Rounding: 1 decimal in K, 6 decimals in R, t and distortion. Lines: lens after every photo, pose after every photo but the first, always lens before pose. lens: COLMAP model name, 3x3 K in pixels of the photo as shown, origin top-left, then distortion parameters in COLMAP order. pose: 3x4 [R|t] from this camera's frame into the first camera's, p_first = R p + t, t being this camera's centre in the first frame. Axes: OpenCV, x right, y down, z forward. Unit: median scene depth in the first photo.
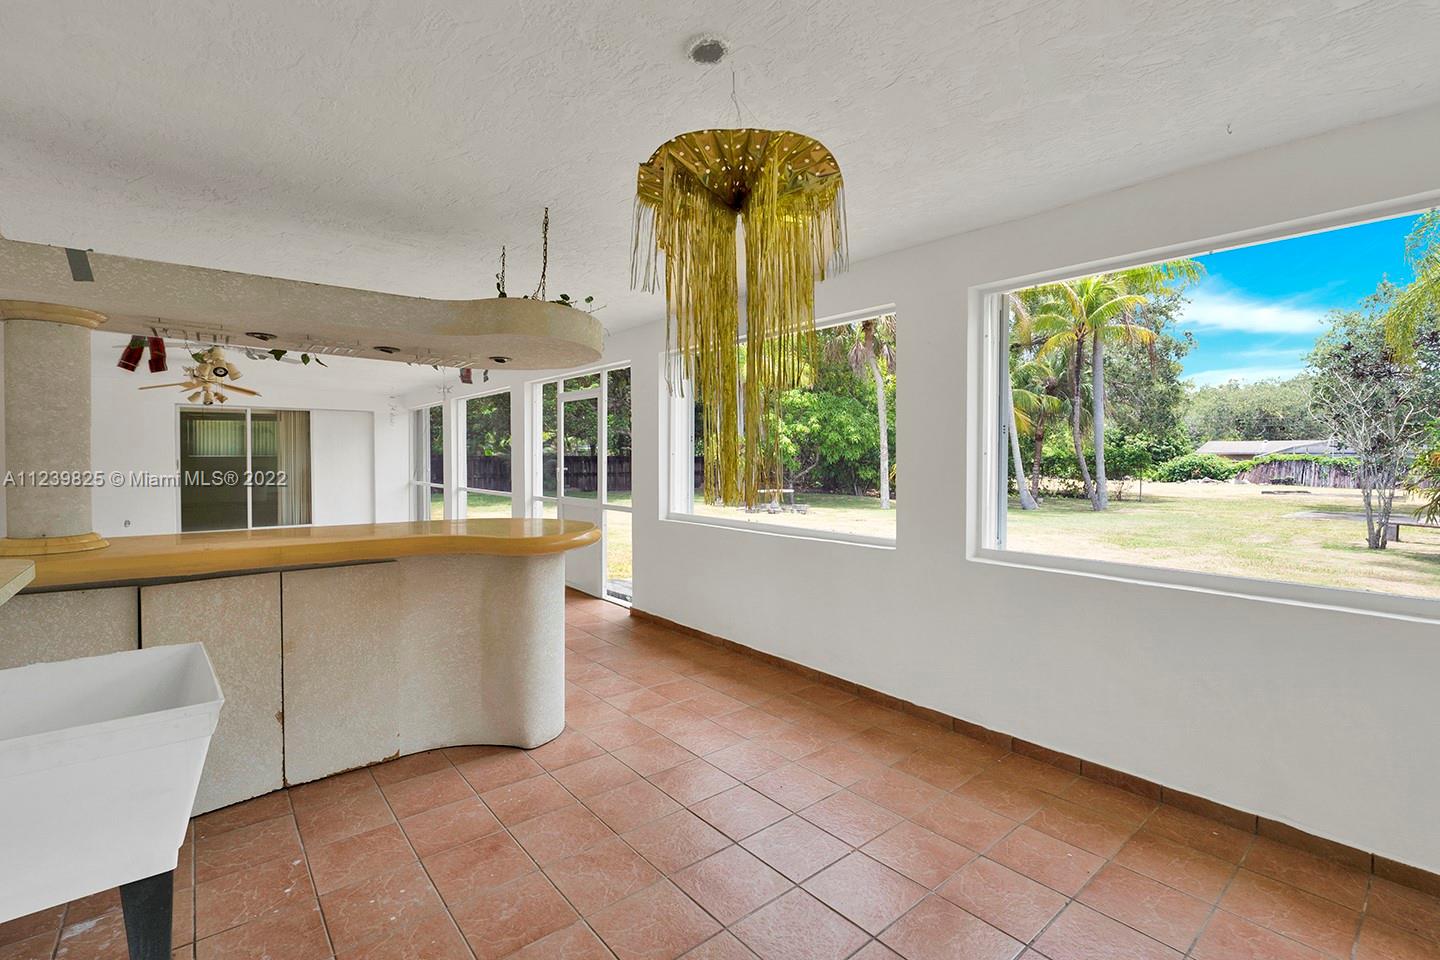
lens RADIAL K [[641.2, 0, 707.9], [0, 641.2, 478.3], [0, 0, 1]] dist [-0.013707, 0.000128]
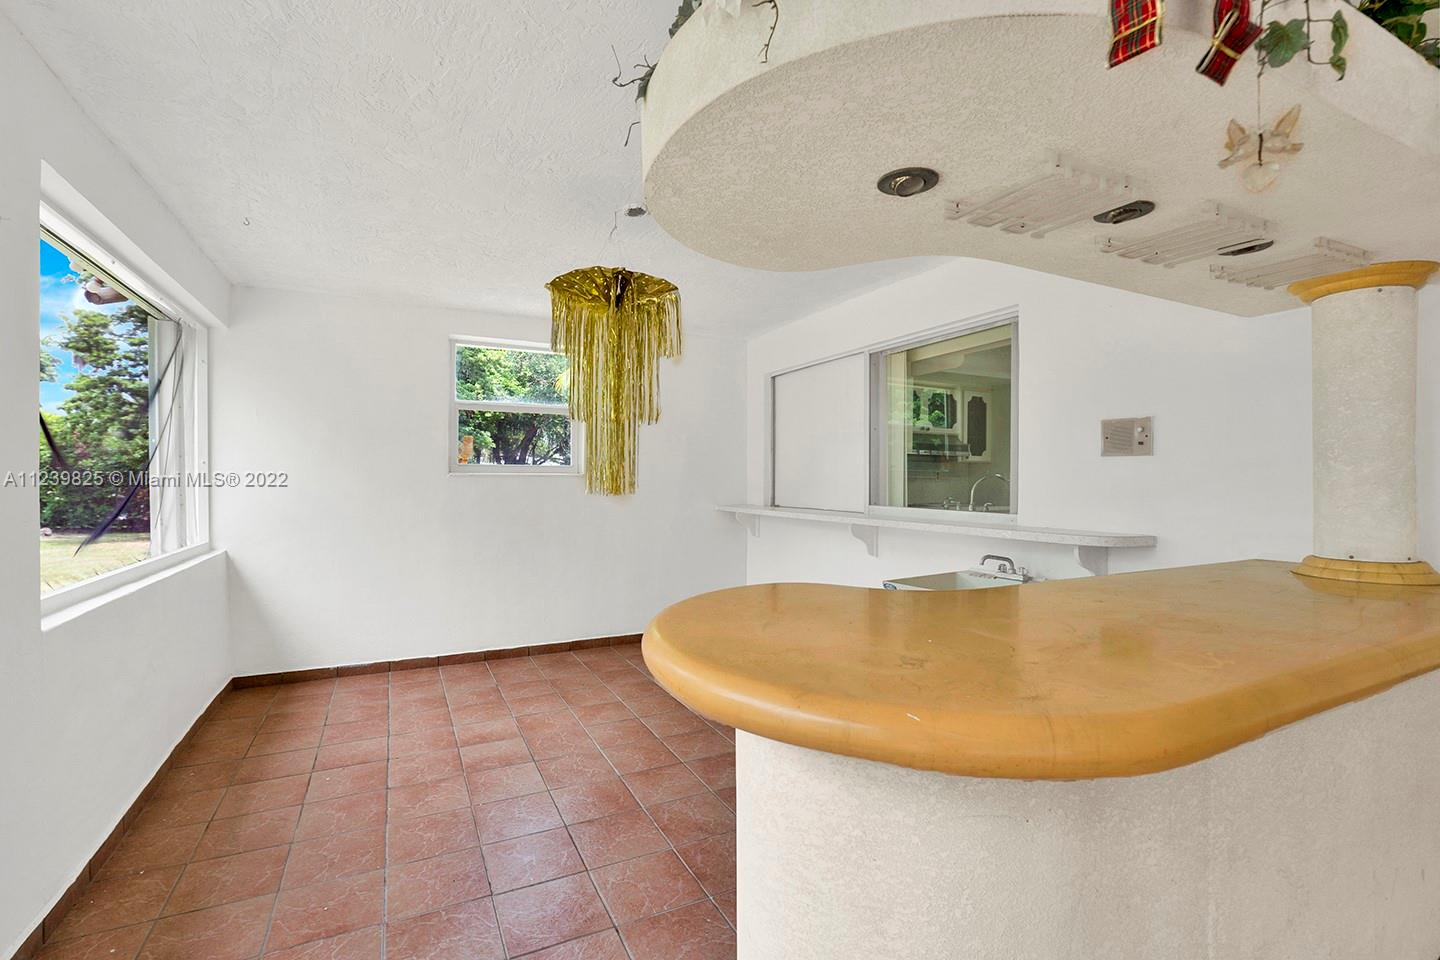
lens RADIAL K [[641.2, 0, 707.9], [0, 641.2, 478.3], [0, 0, 1]] dist [-0.013707, 0.000128]
pose [[-0.974396, -0.005030, 0.224782, -0.413108], [0.003057, 0.999361, 0.035614, -0.035868], [-0.224817, 0.035390, -0.973758, 1.936711]]
